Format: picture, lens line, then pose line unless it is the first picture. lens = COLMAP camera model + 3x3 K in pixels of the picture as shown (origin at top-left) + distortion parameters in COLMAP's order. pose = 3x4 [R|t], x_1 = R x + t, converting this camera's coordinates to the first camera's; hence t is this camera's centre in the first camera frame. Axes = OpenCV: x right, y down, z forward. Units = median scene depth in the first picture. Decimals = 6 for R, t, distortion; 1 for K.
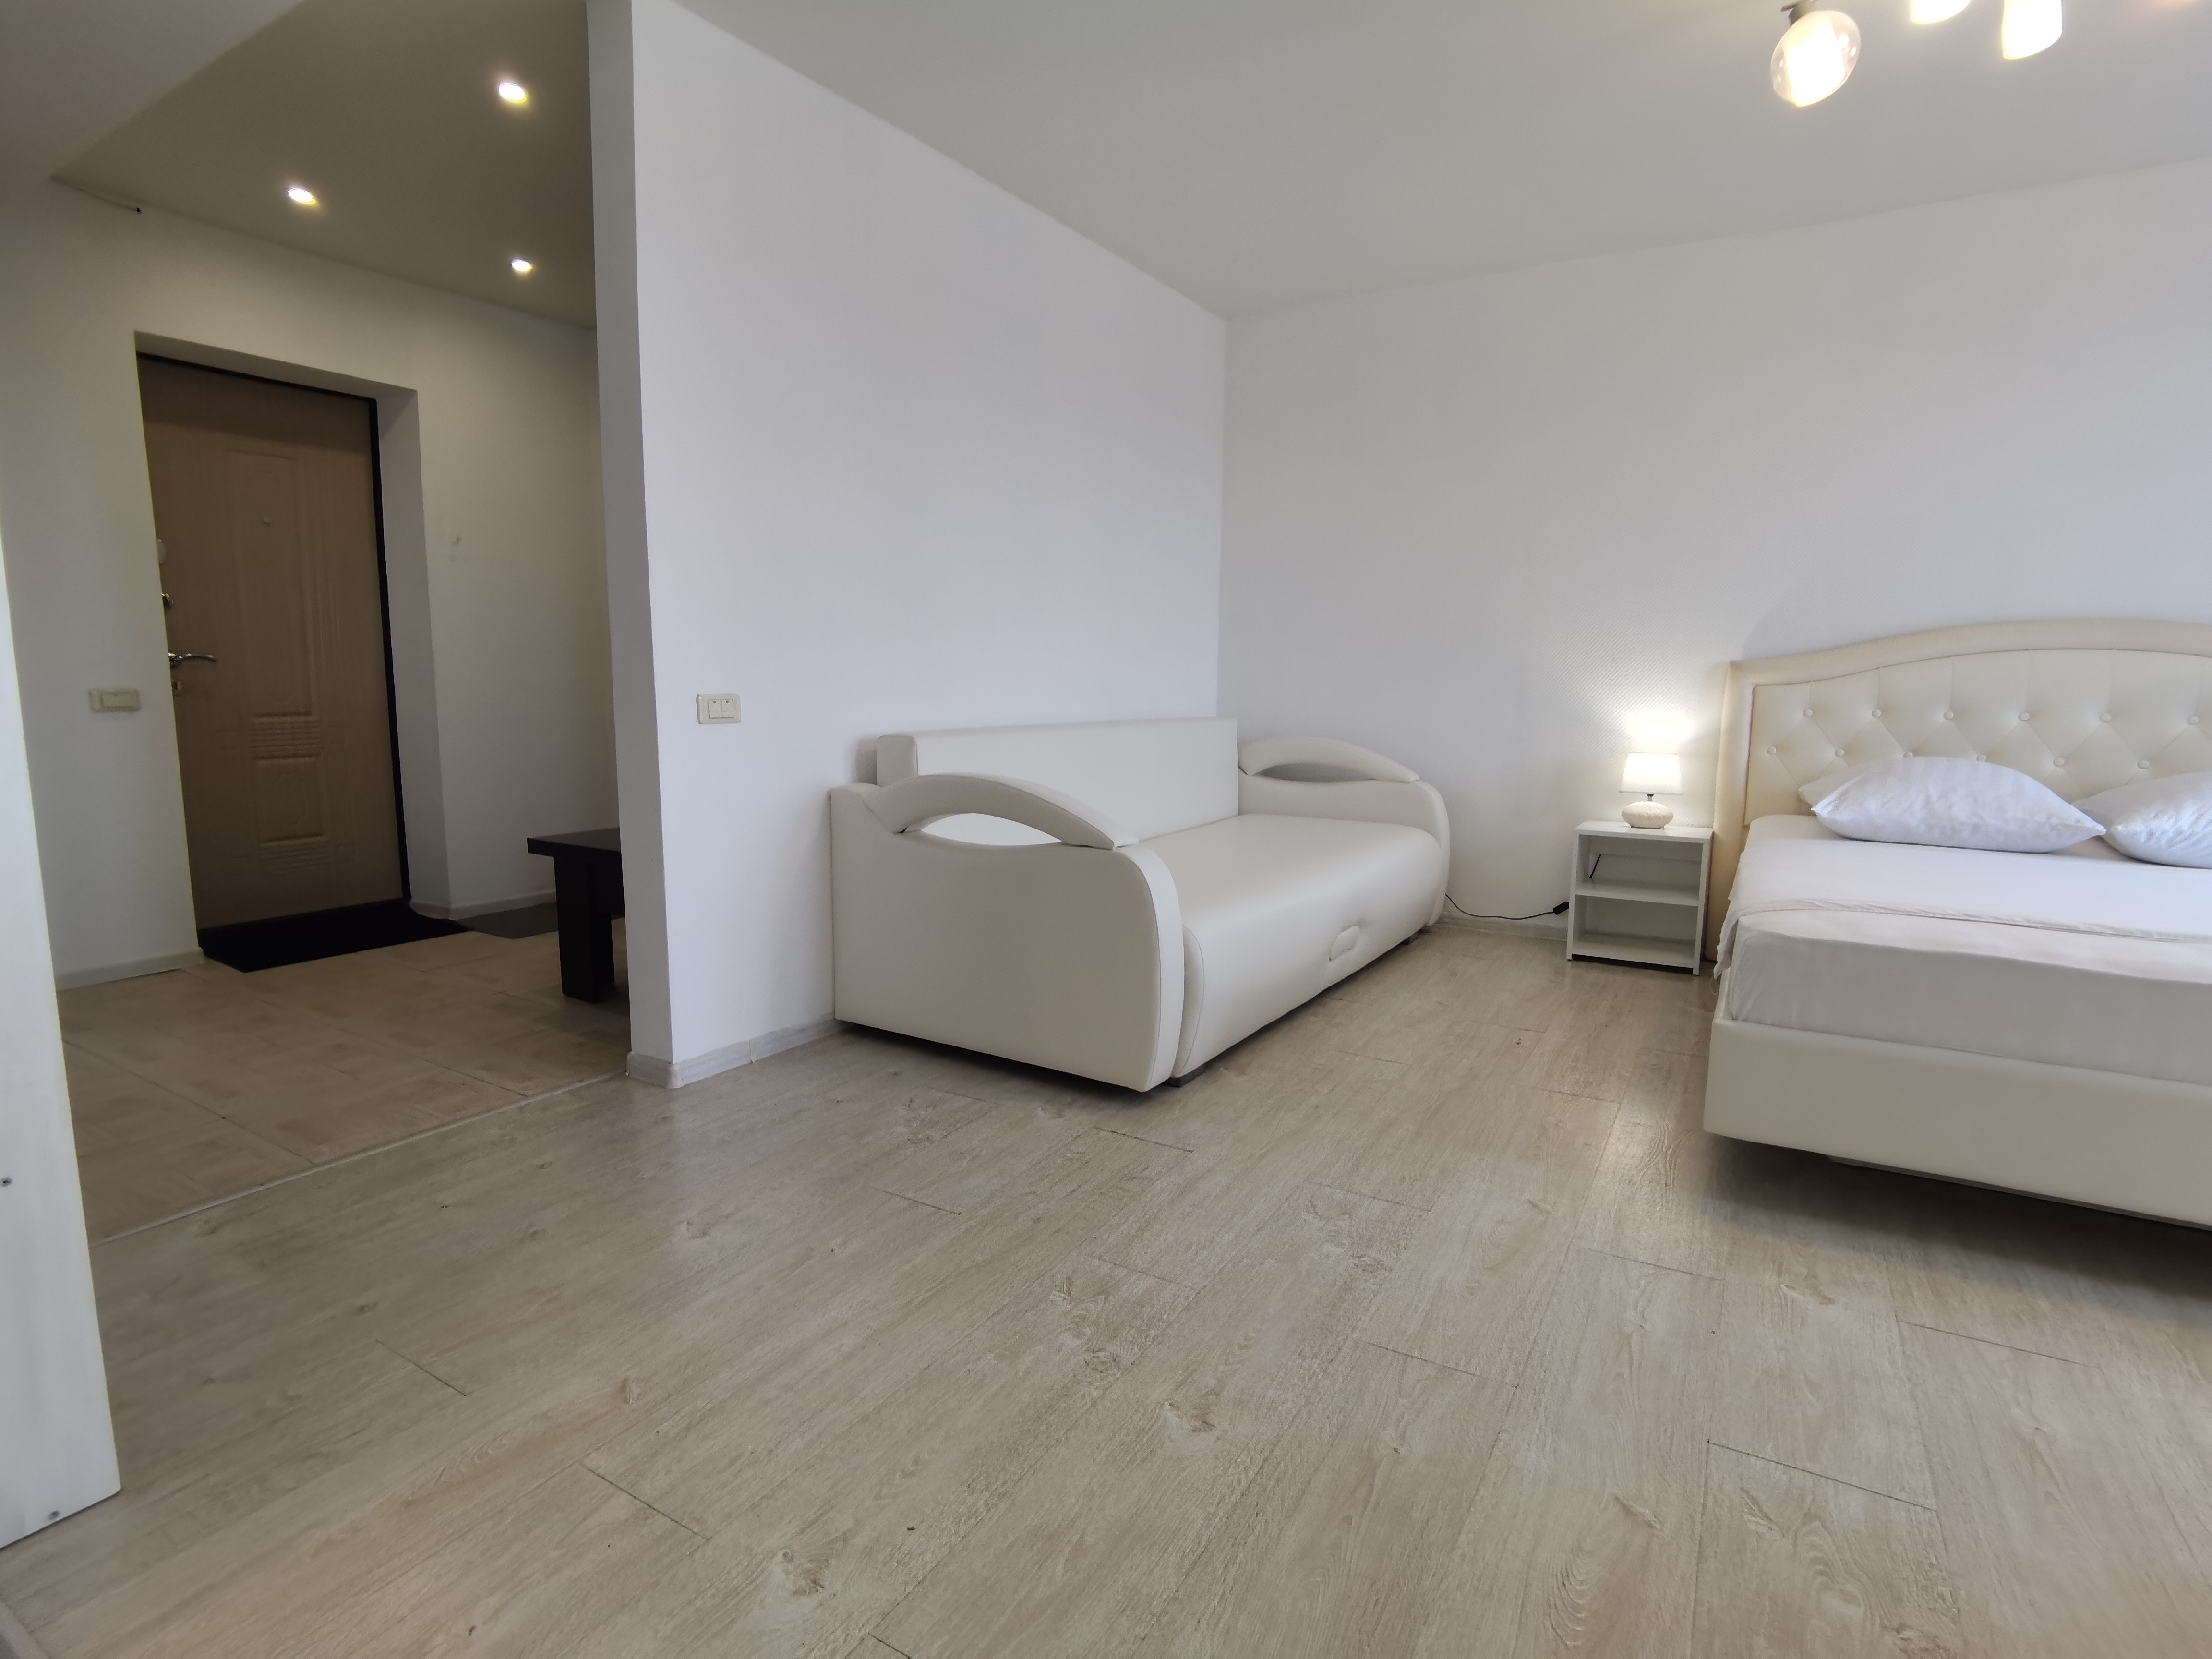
lens RADIAL K [[1192.8, 0, 1109.9], [0, 1192.8, 814.8], [0, 0, 1]] dist [-0.092108, 0.060916]
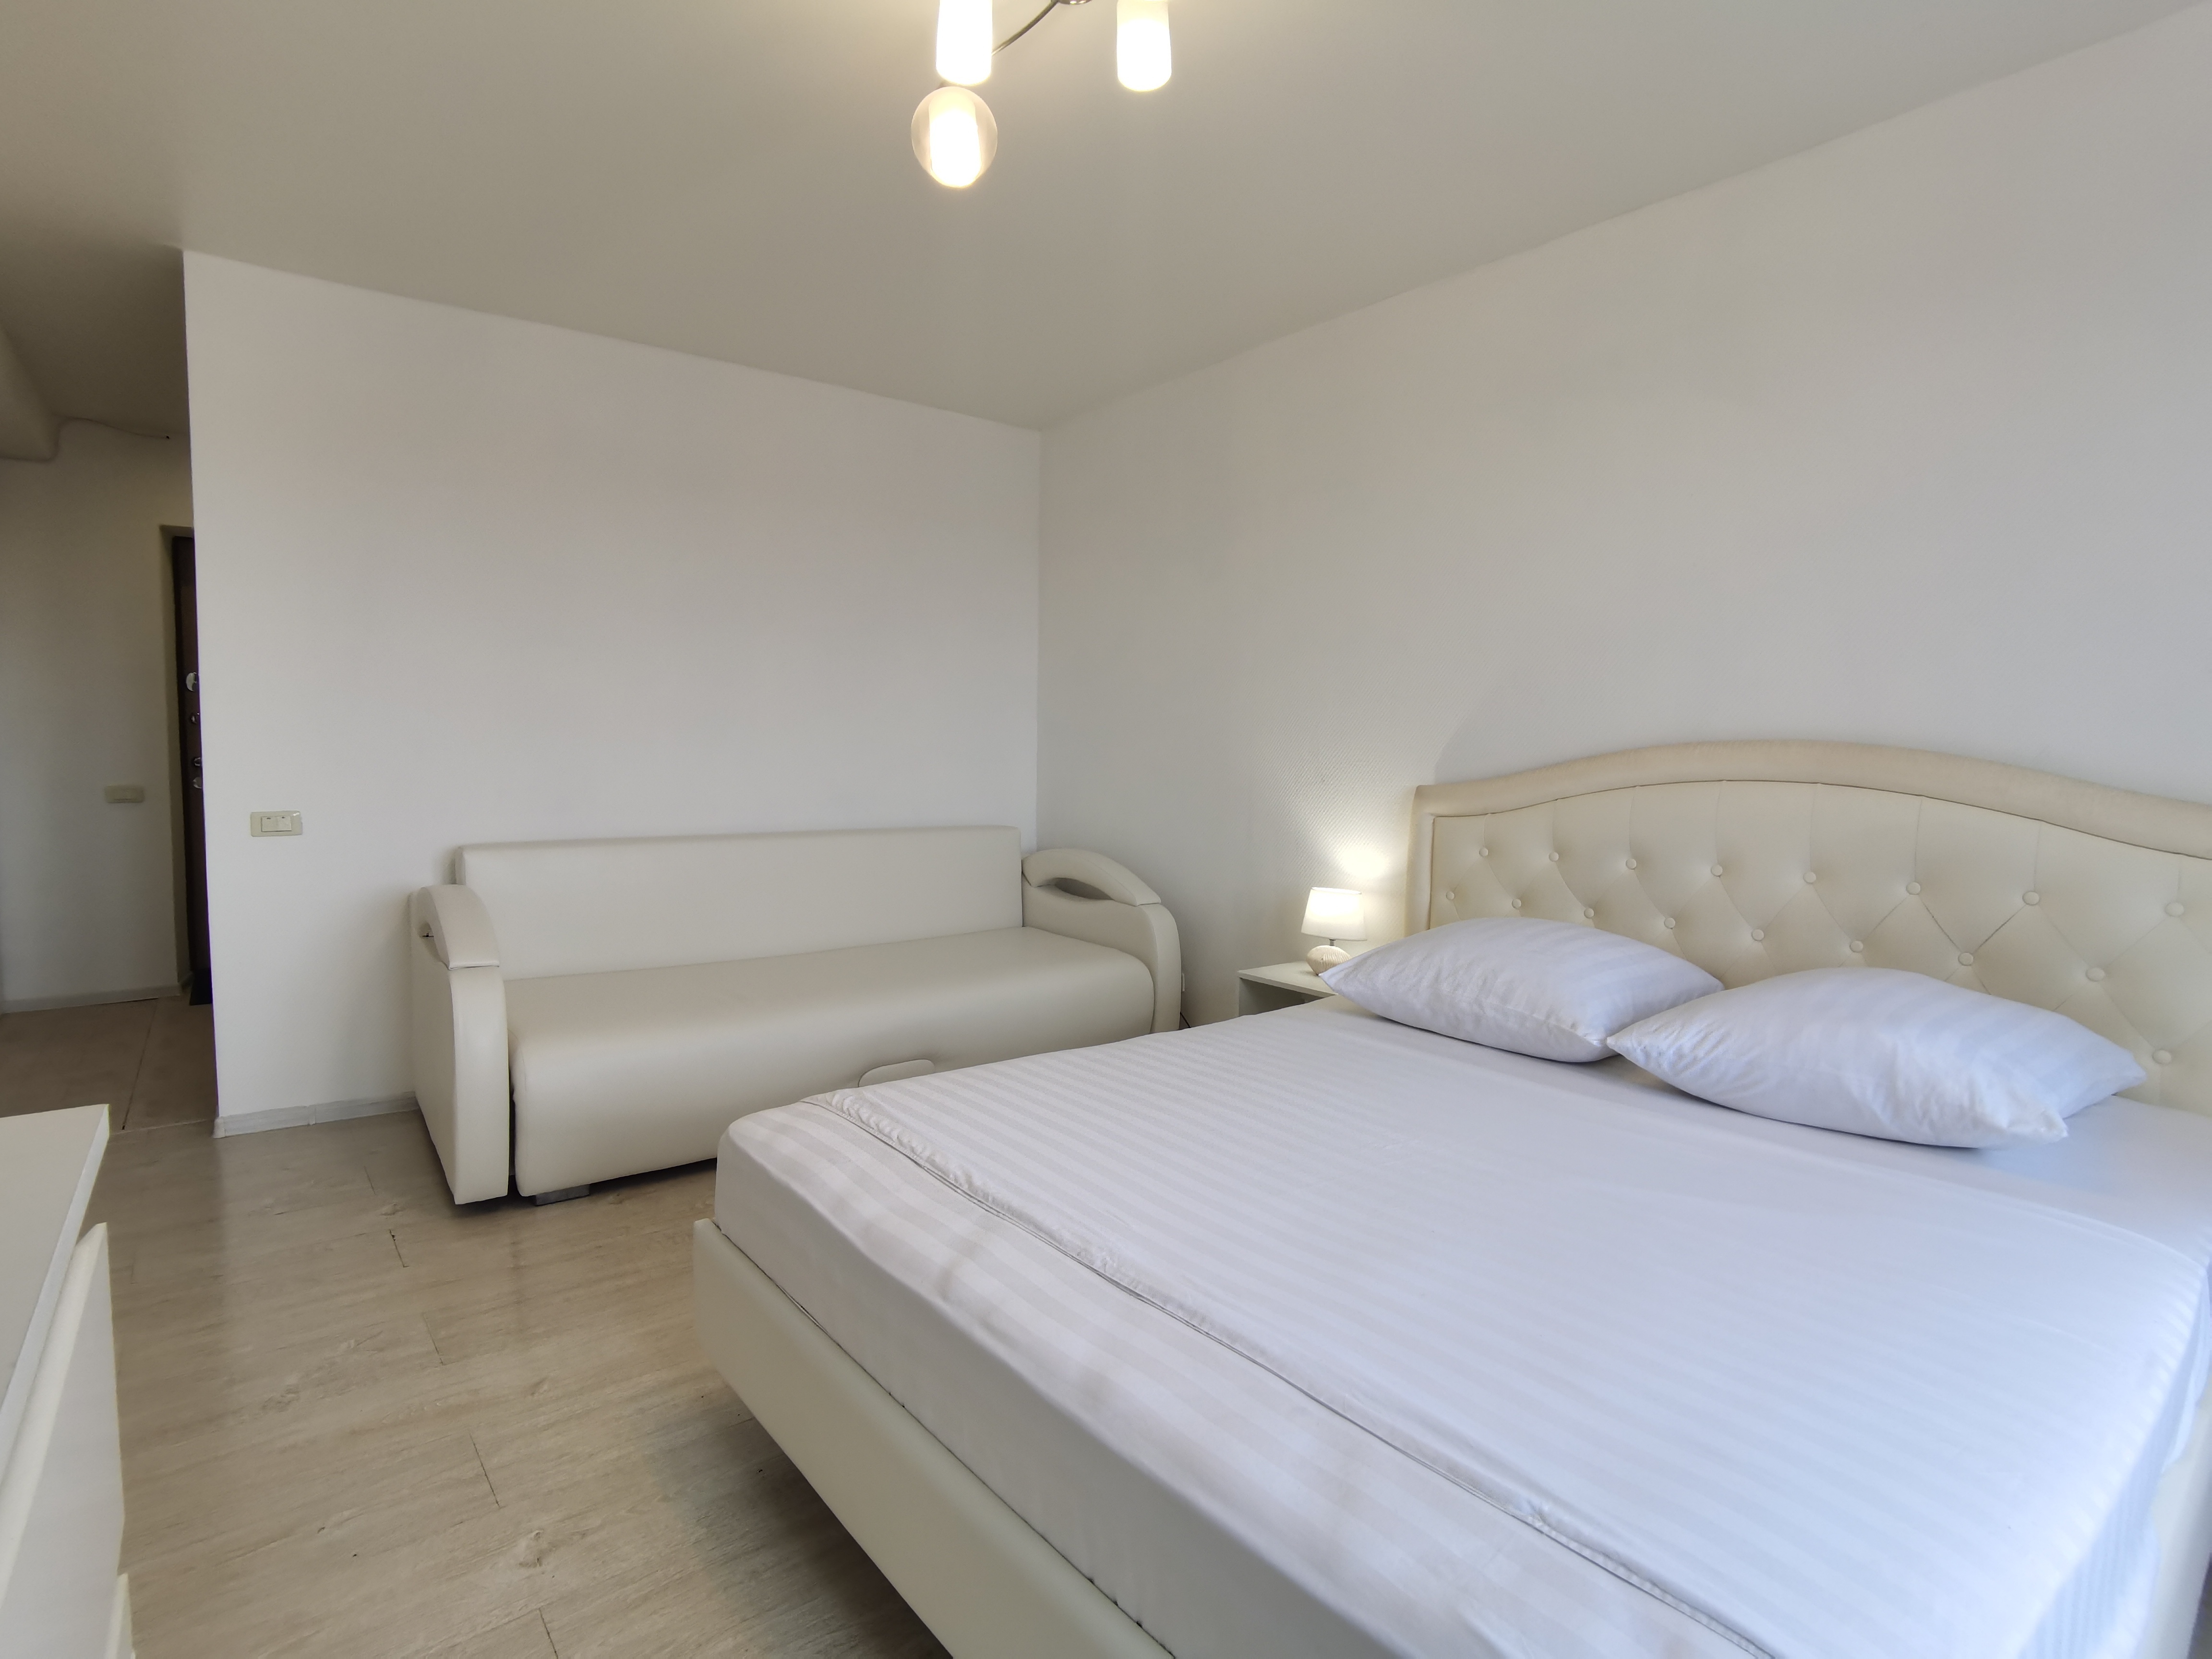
lens RADIAL K [[1130.0, 0, 1048.1], [0, 1130.0, 799.5], [0, 0, 1]] dist [0.051454, -0.091770]
pose [[0.933473, 0.021683, -0.357991, 0.705562], [-0.050011, 0.996288, -0.070060, -0.062912], [0.355143, 0.083303, 0.931093, 0.175059]]
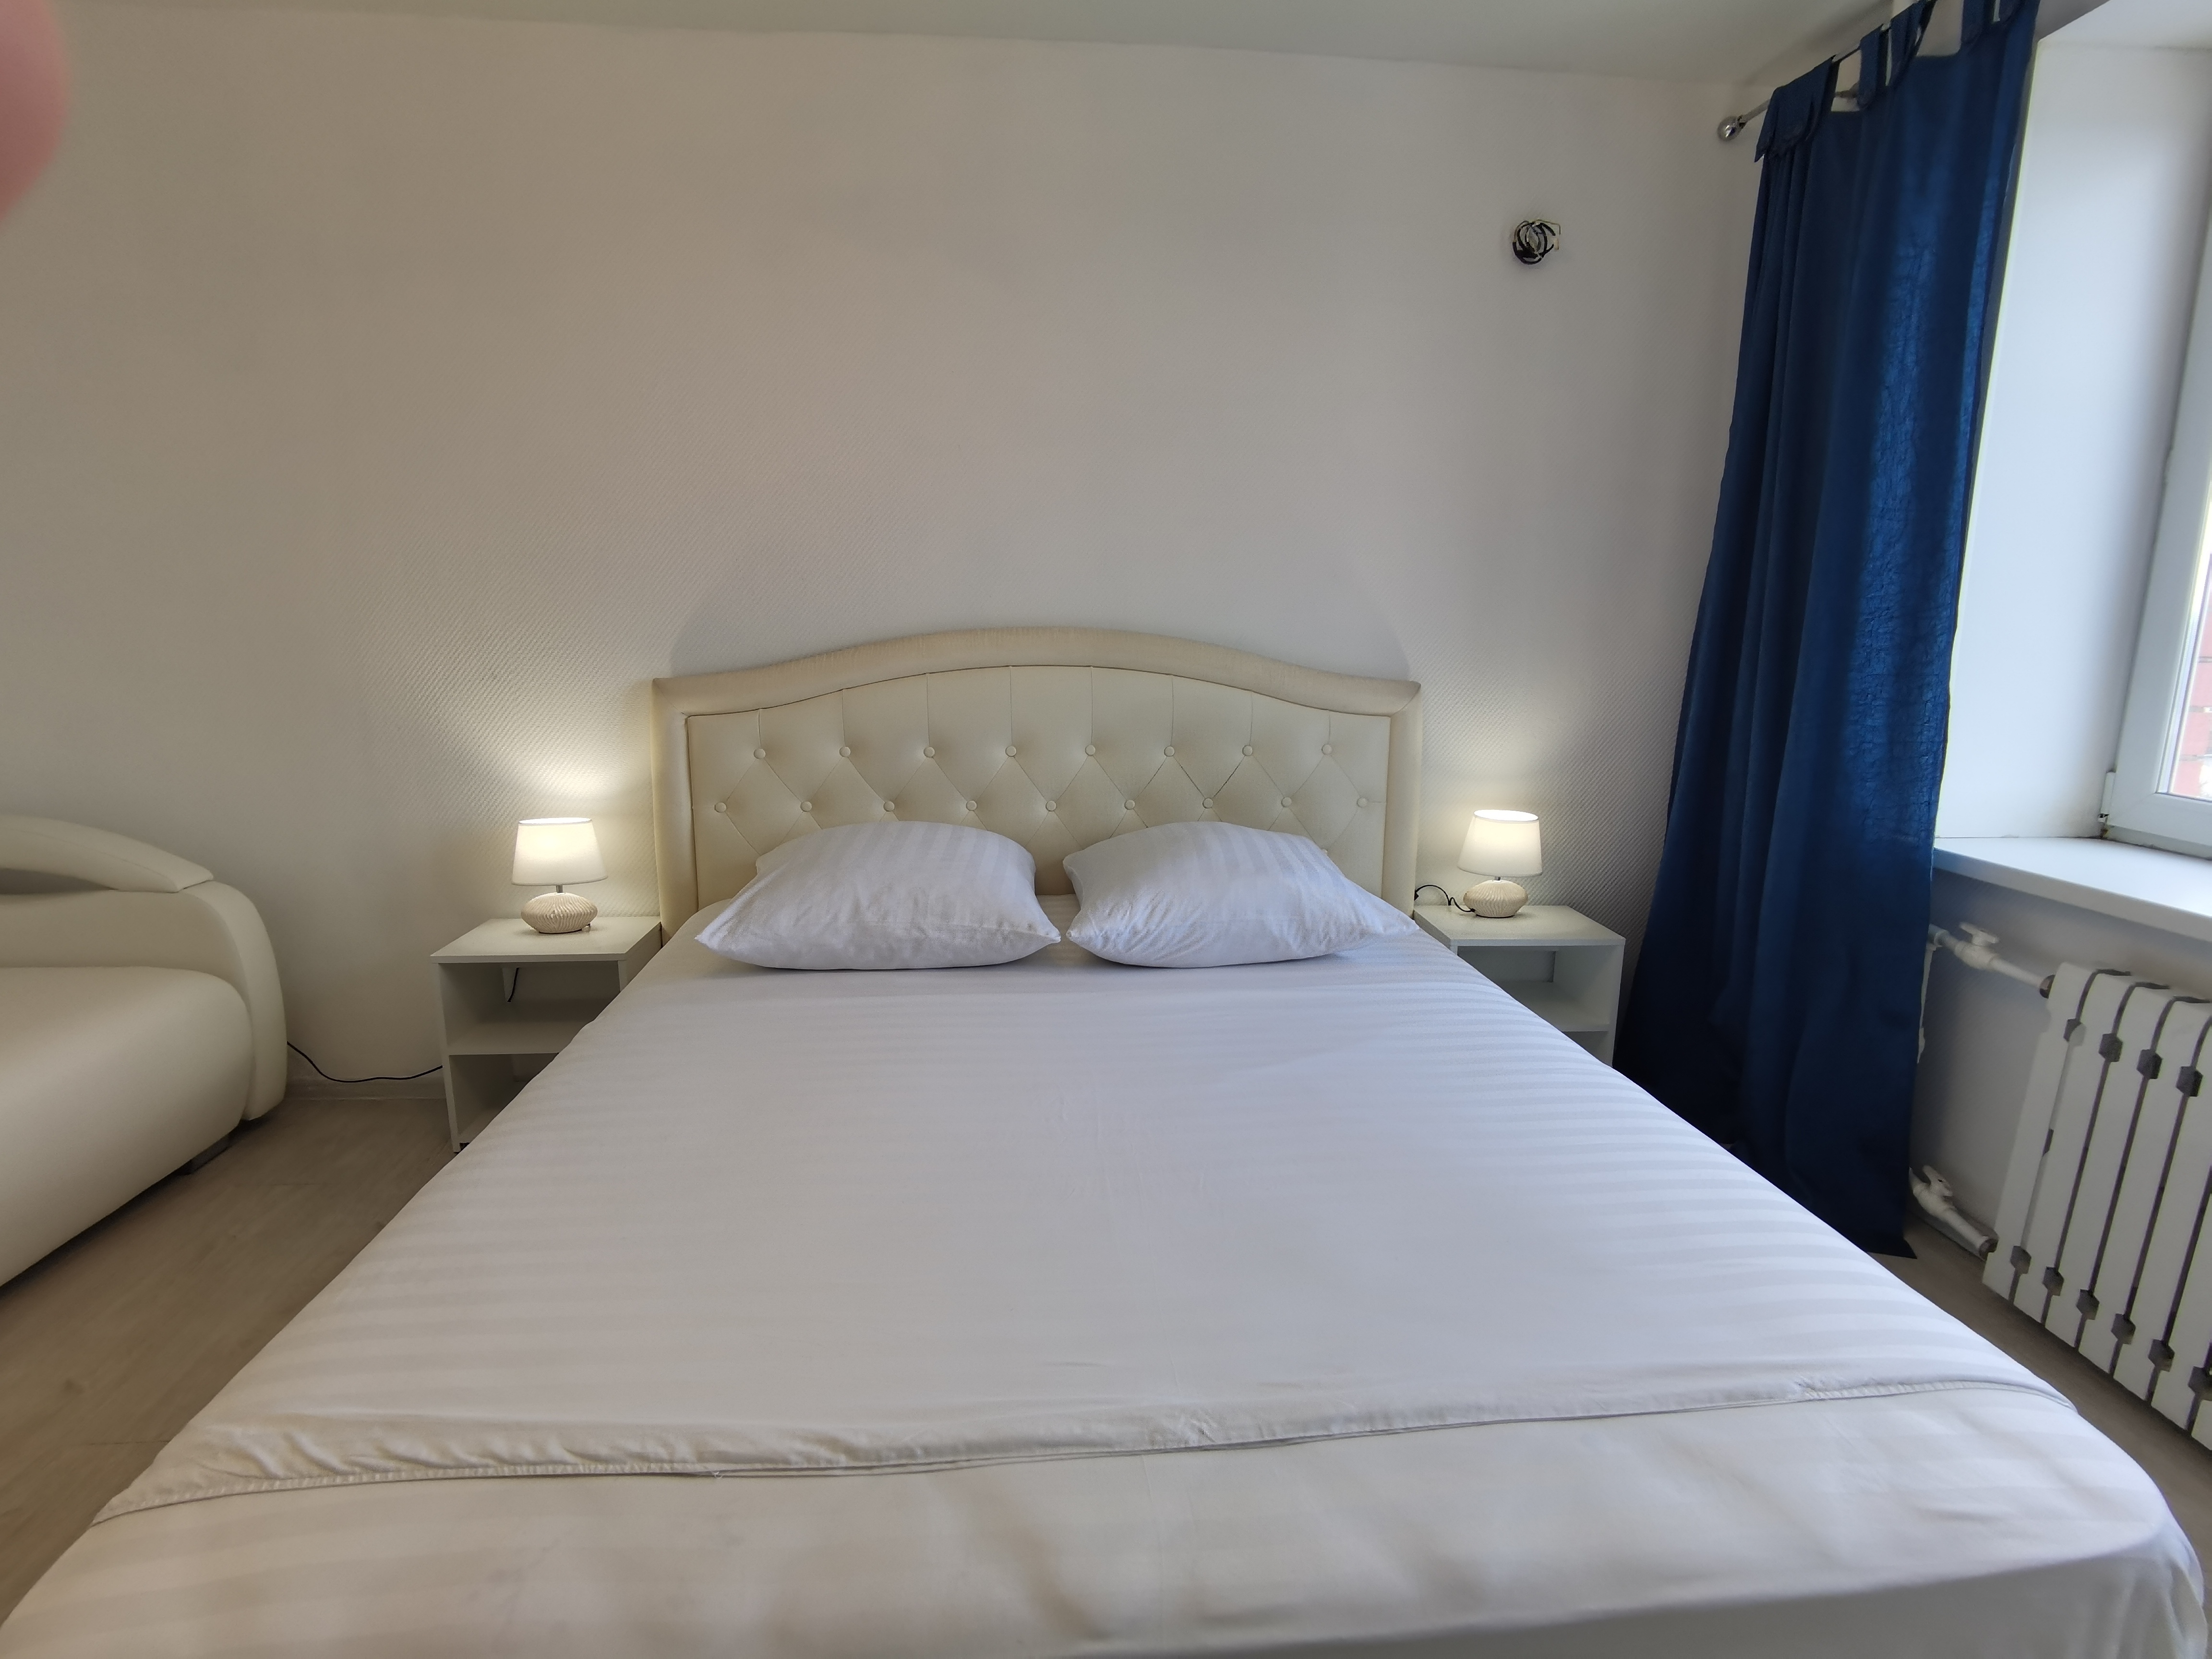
lens RADIAL K [[1127.0, 0, 1162.1], [0, 1127.0, 831.7], [0, 0, 1]] dist [0.040577, -0.090218]
pose [[0.786480, -0.111057, 0.607549, 0.431529], [0.068245, 0.993303, 0.093228, -0.103260], [-0.613834, -0.031860, 0.788792, 0.350037]]
